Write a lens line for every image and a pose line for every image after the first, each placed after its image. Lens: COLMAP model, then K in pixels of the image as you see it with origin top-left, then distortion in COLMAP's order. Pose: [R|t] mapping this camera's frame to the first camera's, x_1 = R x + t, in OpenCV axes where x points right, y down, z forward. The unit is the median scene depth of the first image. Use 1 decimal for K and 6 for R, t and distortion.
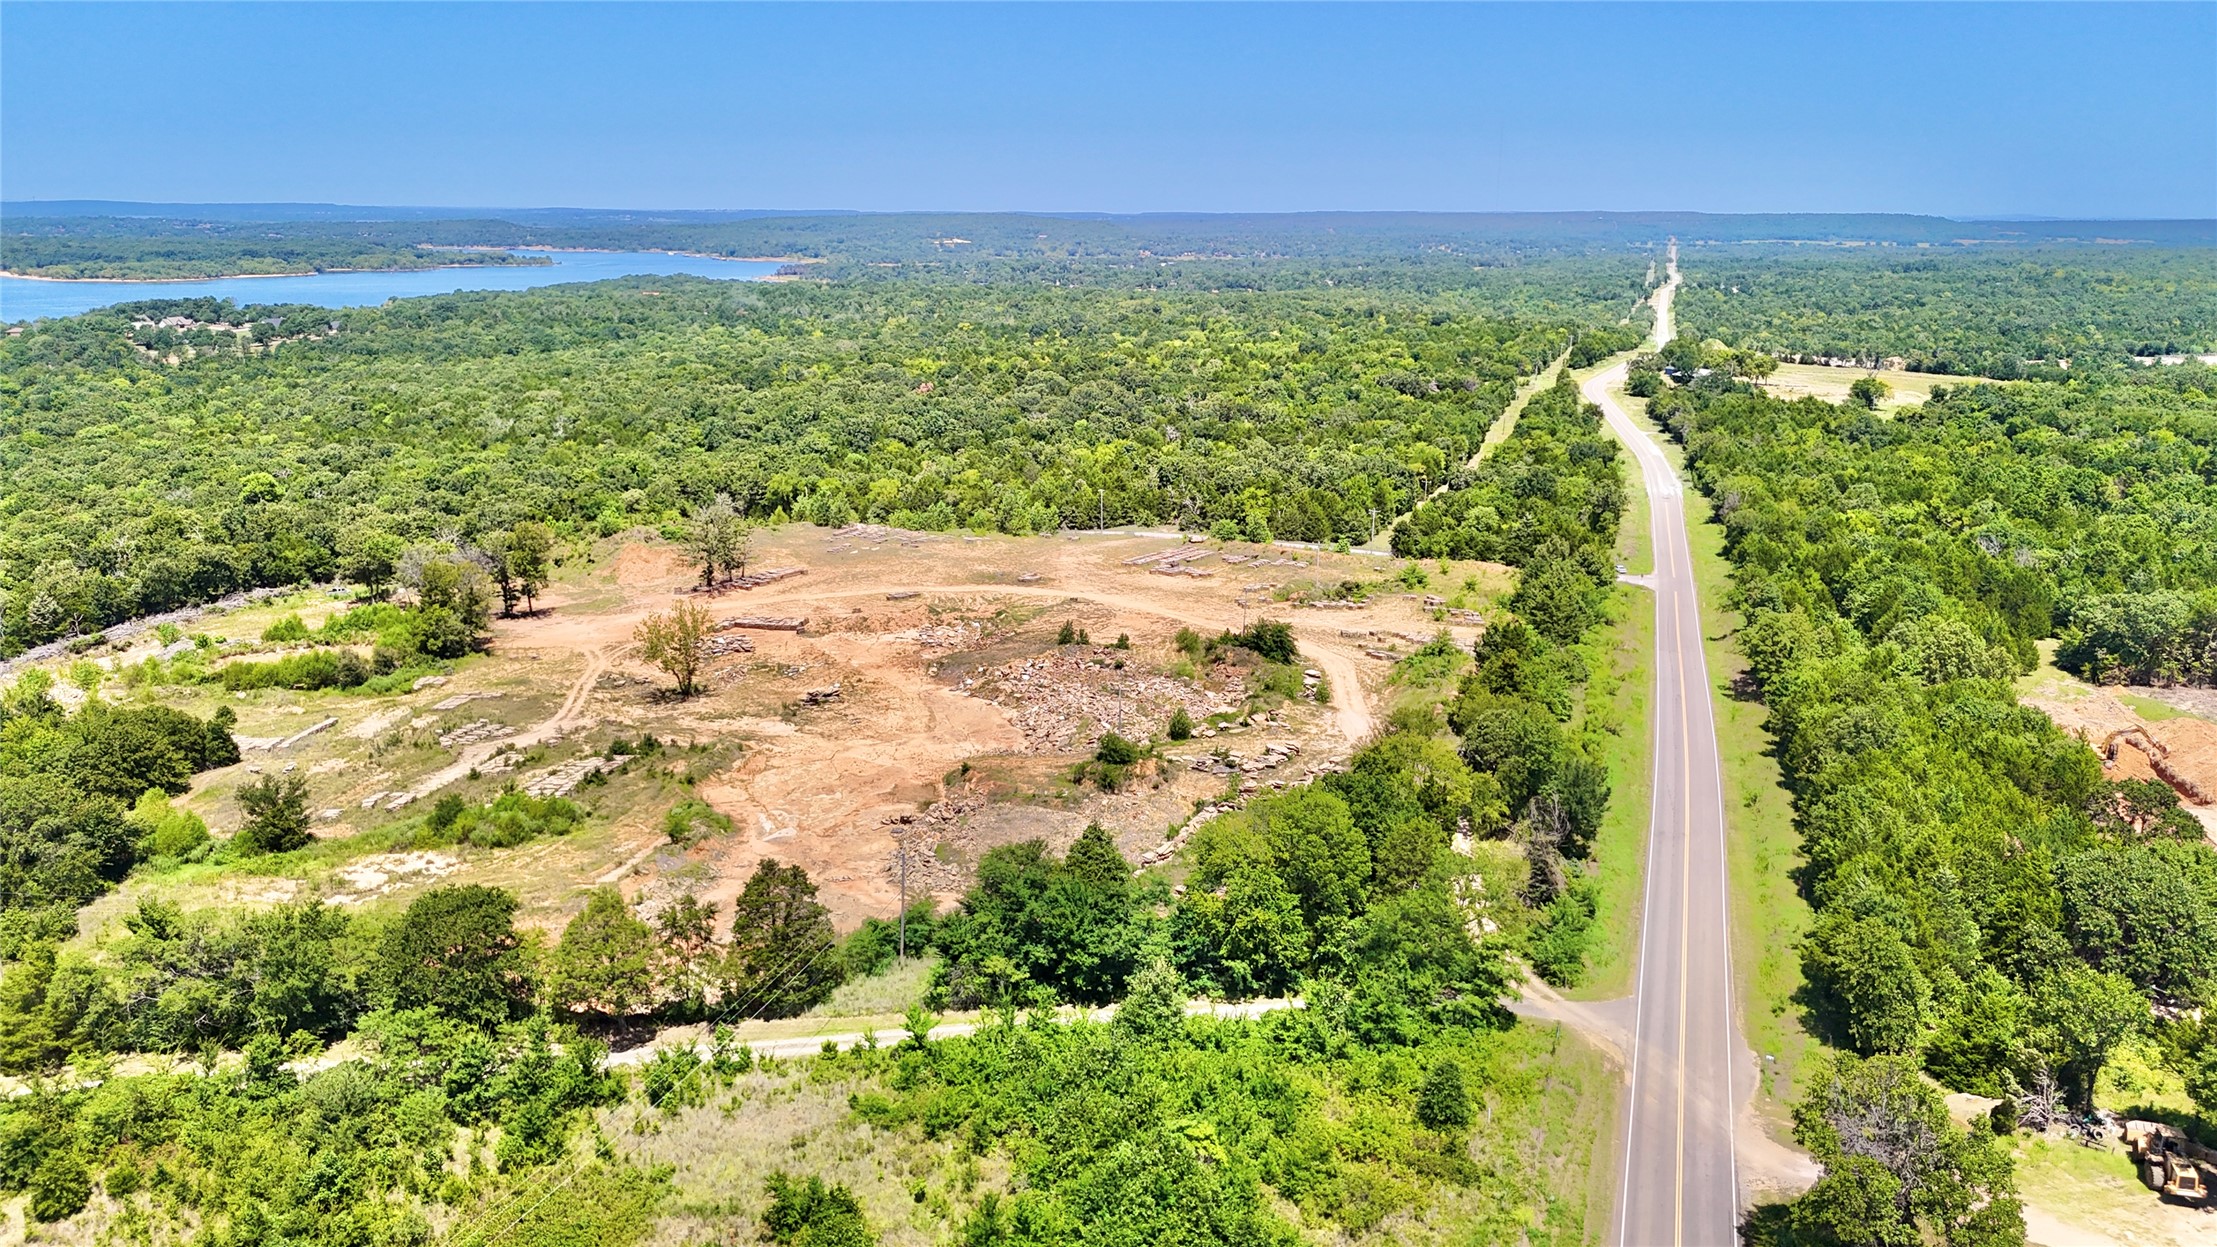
lens RADIAL K [[1628.8, 0, 1107.6], [0, 1628.8, 629.4], [0, 0, 1]] dist [0.075040, -0.079763]
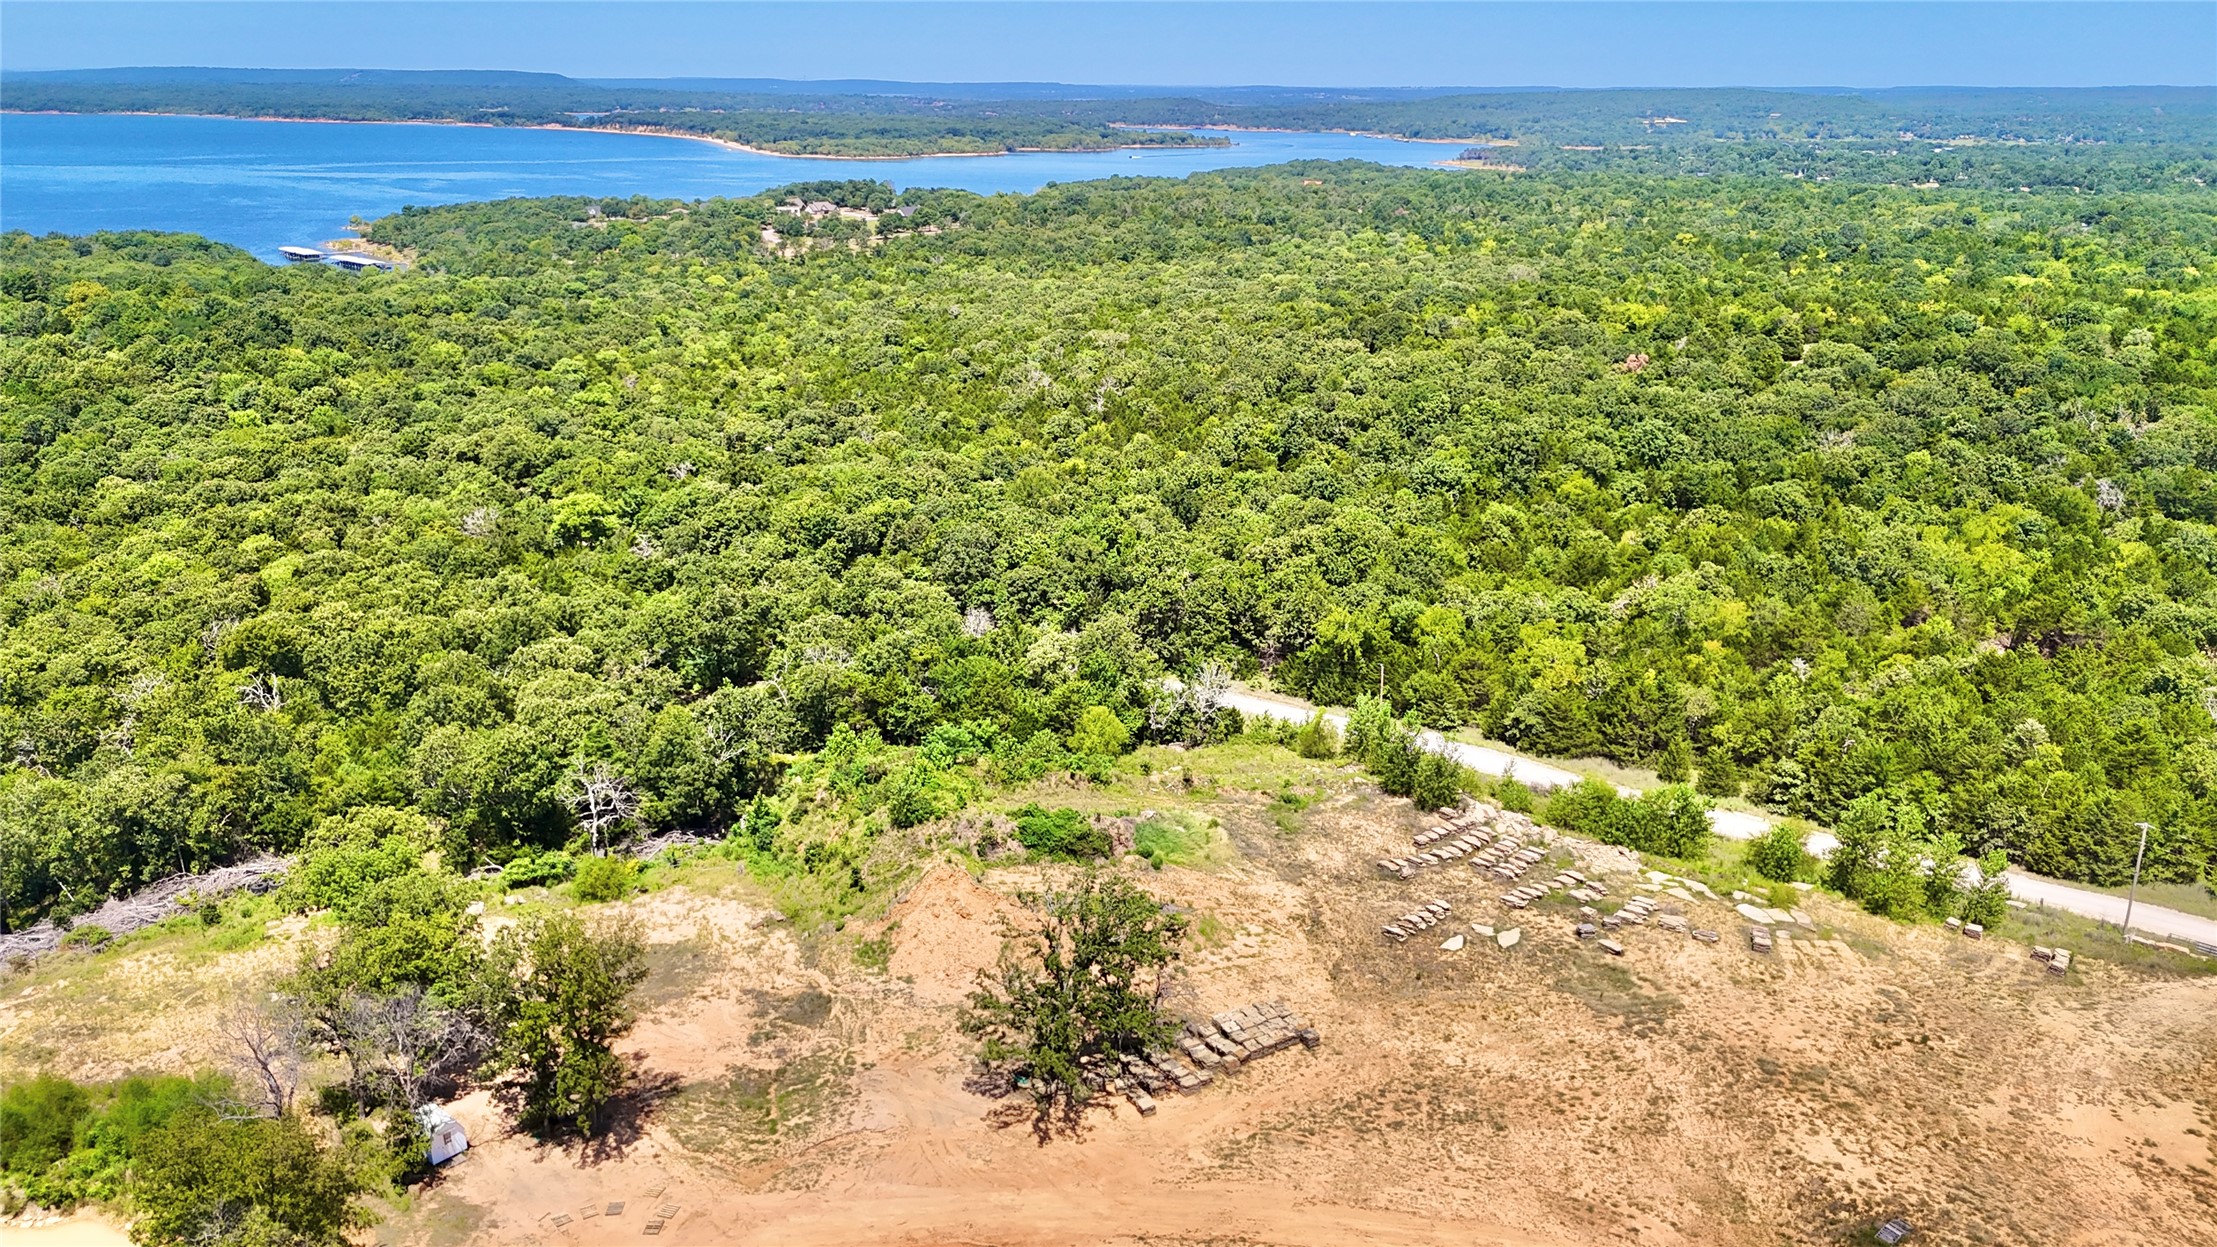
lens RADIAL K [[1628.8, 0, 1104.6], [0, 1628.8, 617.3], [0, 0, 1]] dist [0.075040, -0.079763]
pose [[0.919609, 0.123649, -0.372868, -0.096436], [-0.100344, 0.991621, 0.081358, -0.154346], [0.379803, -0.037403, 0.924311, 0.612187]]
